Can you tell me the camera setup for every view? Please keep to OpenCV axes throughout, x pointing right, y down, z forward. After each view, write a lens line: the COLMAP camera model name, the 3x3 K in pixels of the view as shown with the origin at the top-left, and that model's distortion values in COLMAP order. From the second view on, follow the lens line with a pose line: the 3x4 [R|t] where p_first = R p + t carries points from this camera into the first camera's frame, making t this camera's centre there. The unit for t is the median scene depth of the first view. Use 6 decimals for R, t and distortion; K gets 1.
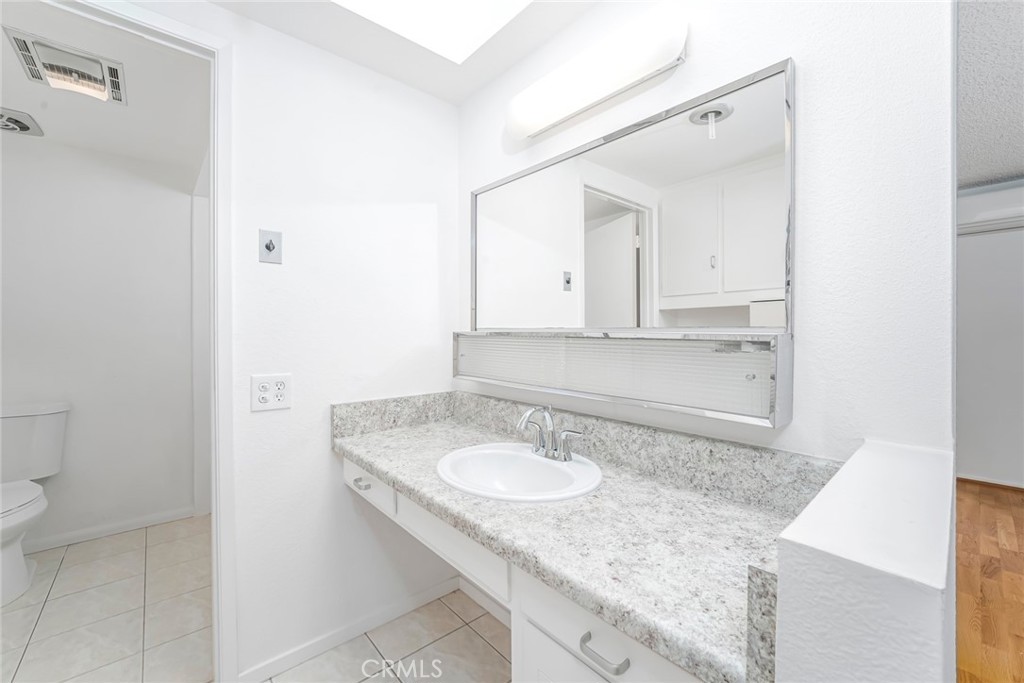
lens RADIAL K [[416.4, 0, 513.8], [0, 416.4, 332.6], [0, 0, 1]] dist [-0.011258, 0.000945]
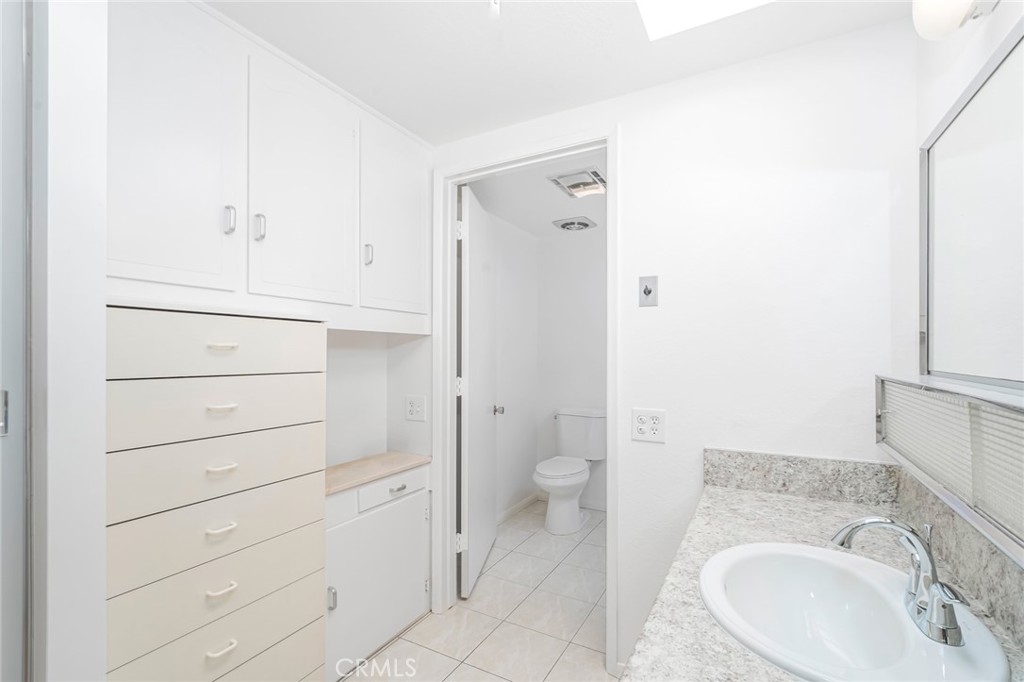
lens RADIAL K [[454.9, 0, 519.8], [0, 454.9, 356.2], [0, 0, 1]] dist [-0.001908, 0.000139]
pose [[0.349228, 0.006349, -0.937016, 0.365564], [0.000569, 0.999975, 0.006988, -0.040214], [0.937038, -0.002974, 0.349215, 0.239065]]
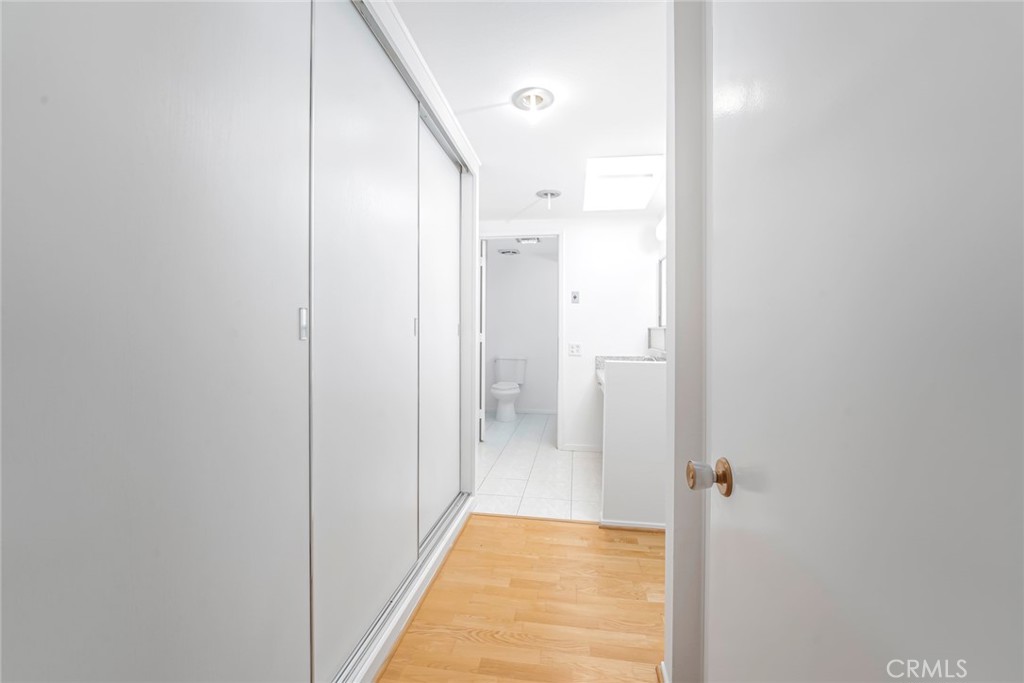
lens RADIAL K [[416.4, 0, 510.7], [0, 416.4, 339.2], [0, 0, 1]] dist [-0.011258, 0.000945]
pose [[0.642849, 0.017075, -0.765803, 1.146572], [-0.005447, 0.999828, 0.017720, 0.026503], [0.765974, -0.007220, 0.642831, -1.015204]]
